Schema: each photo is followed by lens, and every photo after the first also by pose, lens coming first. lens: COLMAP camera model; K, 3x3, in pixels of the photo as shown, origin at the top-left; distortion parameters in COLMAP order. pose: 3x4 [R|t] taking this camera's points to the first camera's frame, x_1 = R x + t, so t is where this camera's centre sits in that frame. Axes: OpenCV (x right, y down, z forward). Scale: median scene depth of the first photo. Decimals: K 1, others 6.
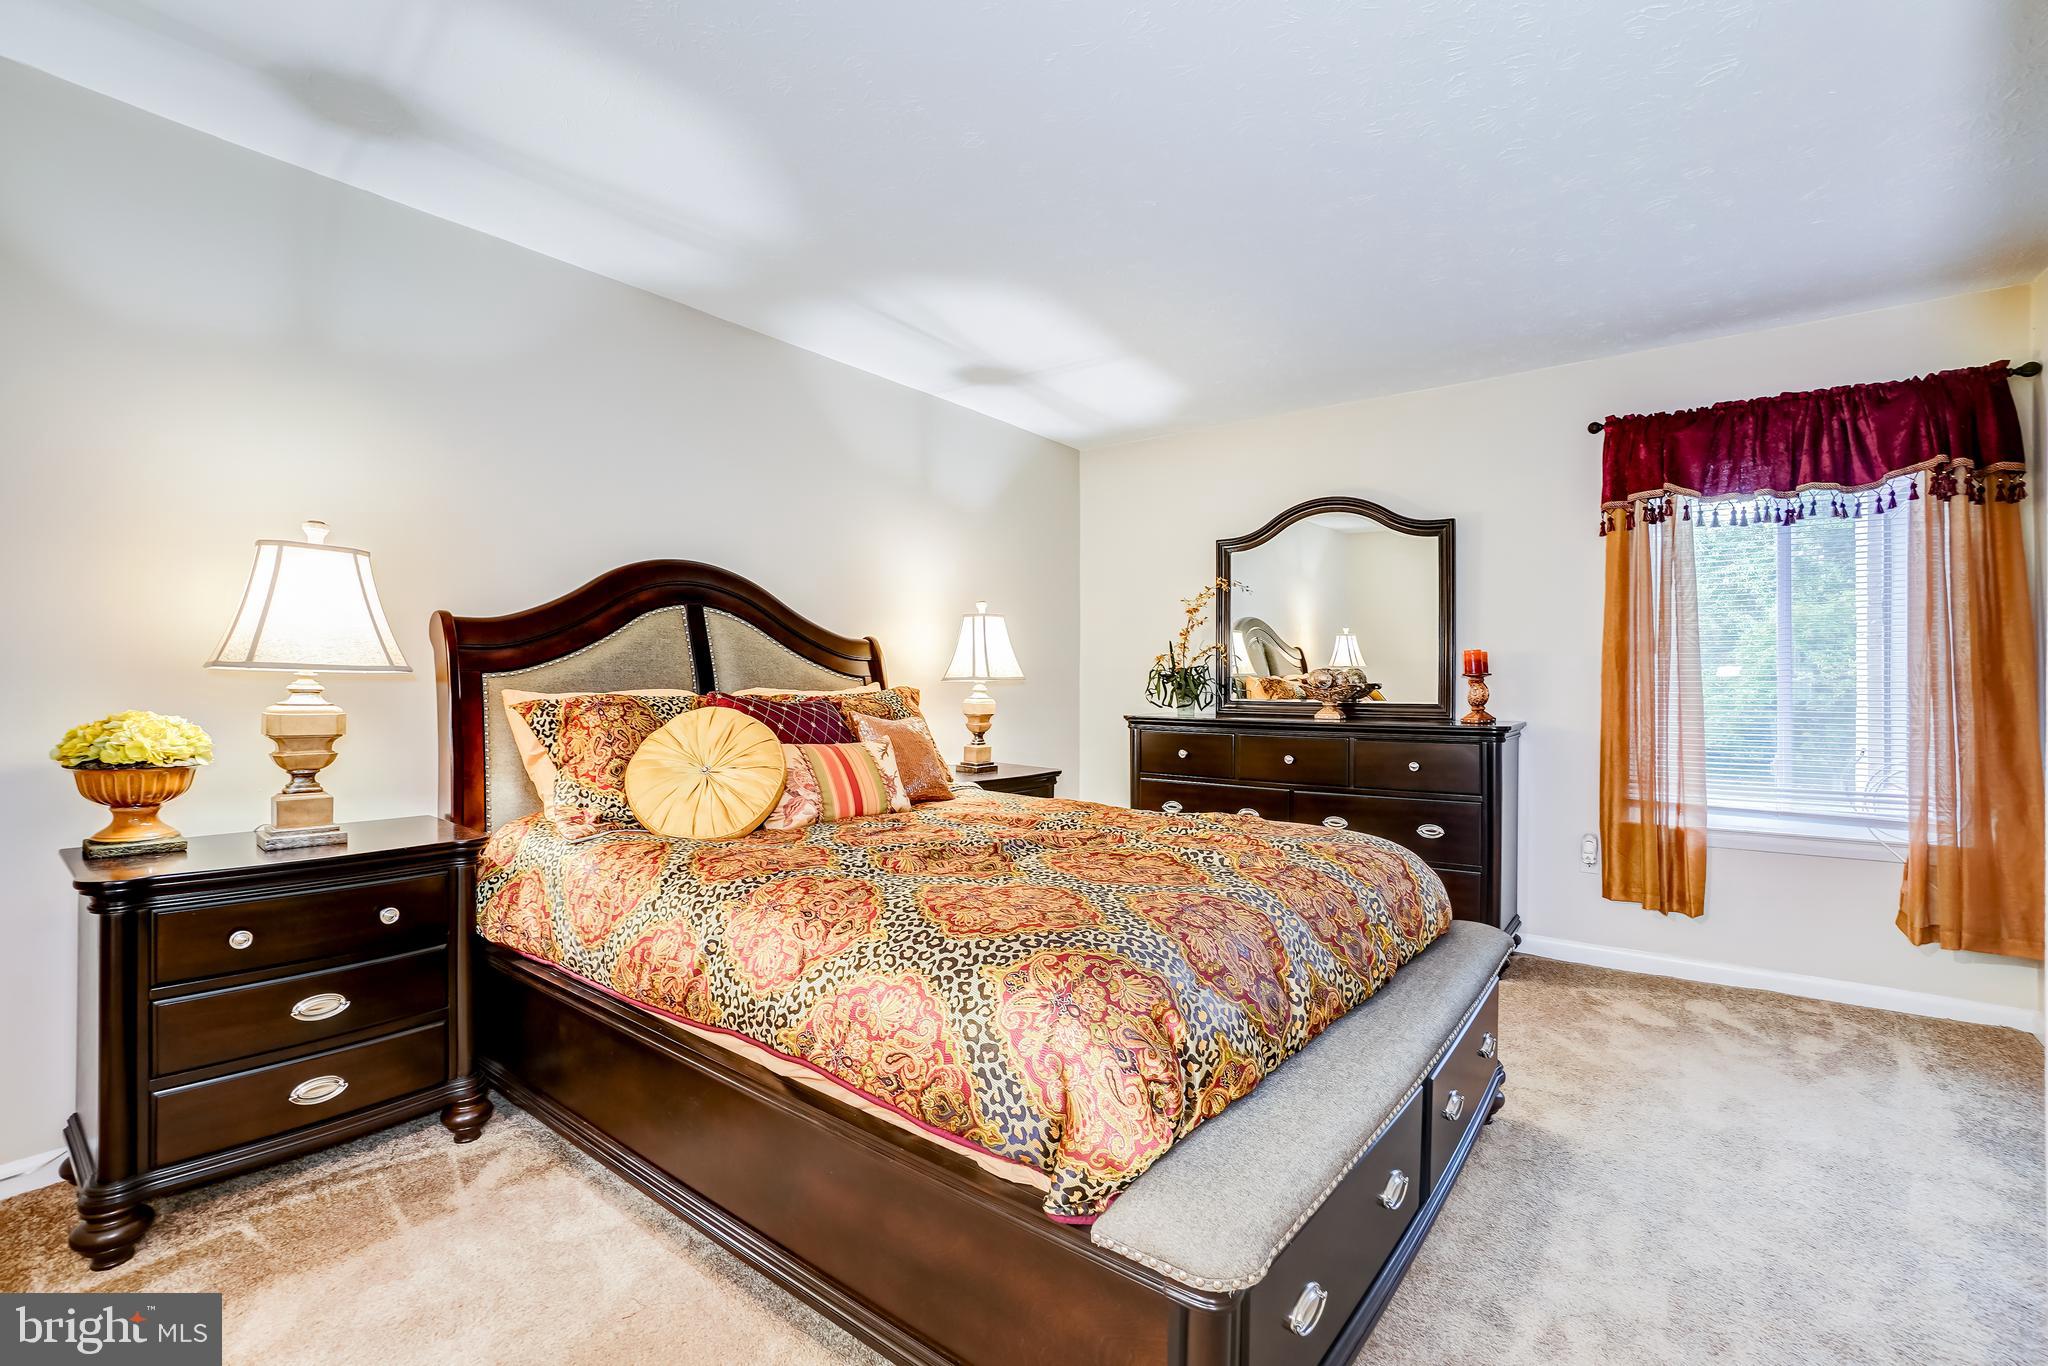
lens RADIAL K [[914.8, 0, 1037.7], [0, 914.8, 677.7], [0, 0, 1]] dist [-0.018907, 0.006203]
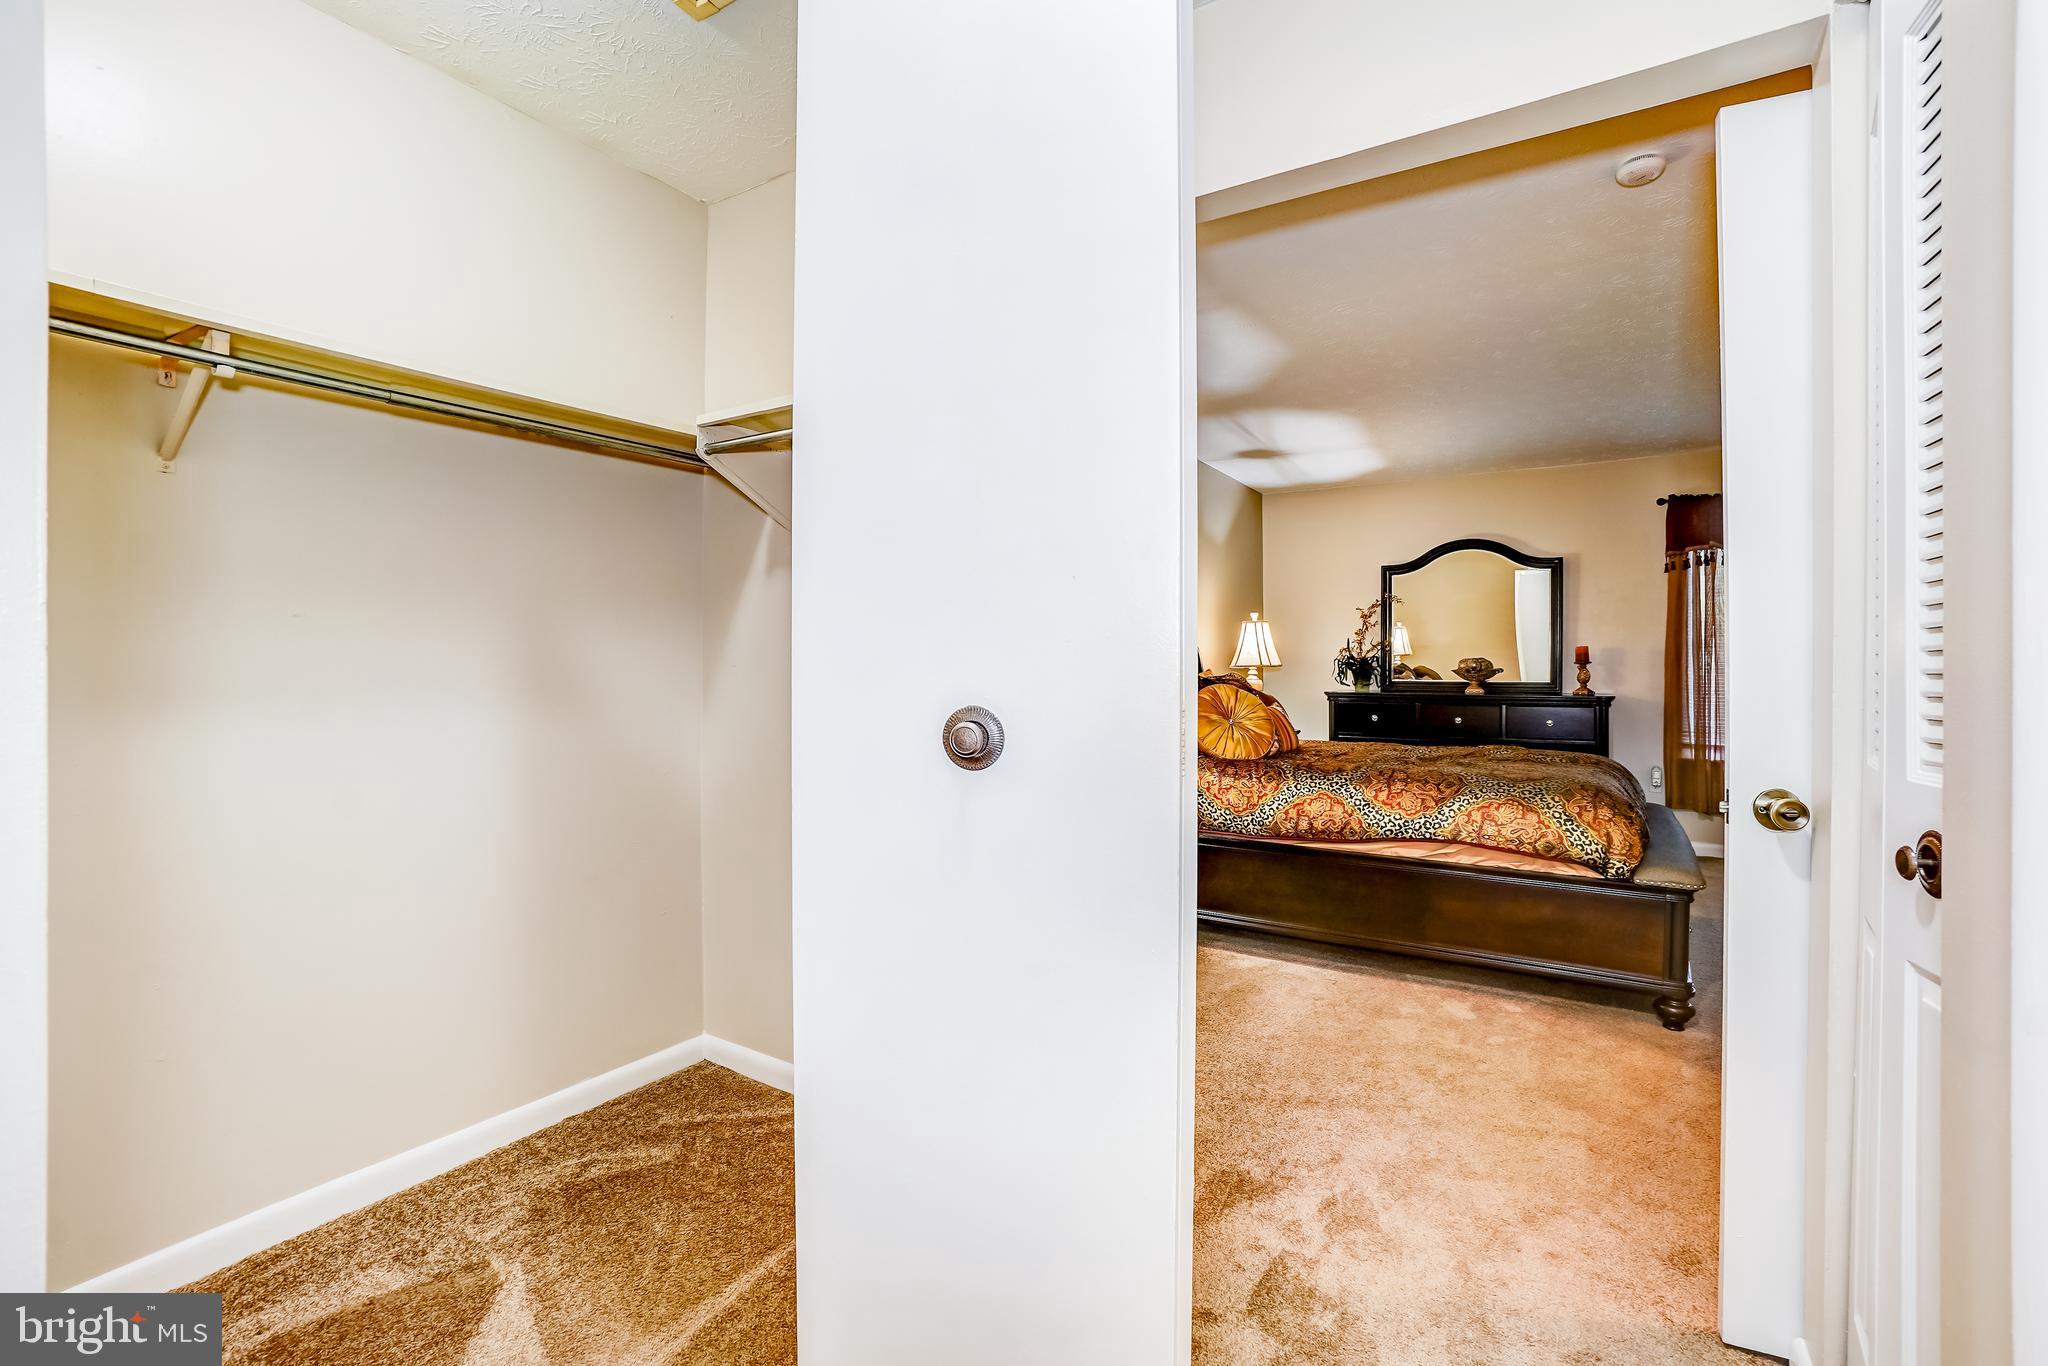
lens RADIAL K [[914.8, 0, 1043.0], [0, 914.8, 663.3], [0, 0, 1]] dist [-0.018907, 0.006203]
pose [[0.996564, -0.002827, 0.082783, -0.548894], [0.002539, 0.999990, 0.003584, -0.010600], [-0.082792, -0.003361, 0.996561, -0.436713]]
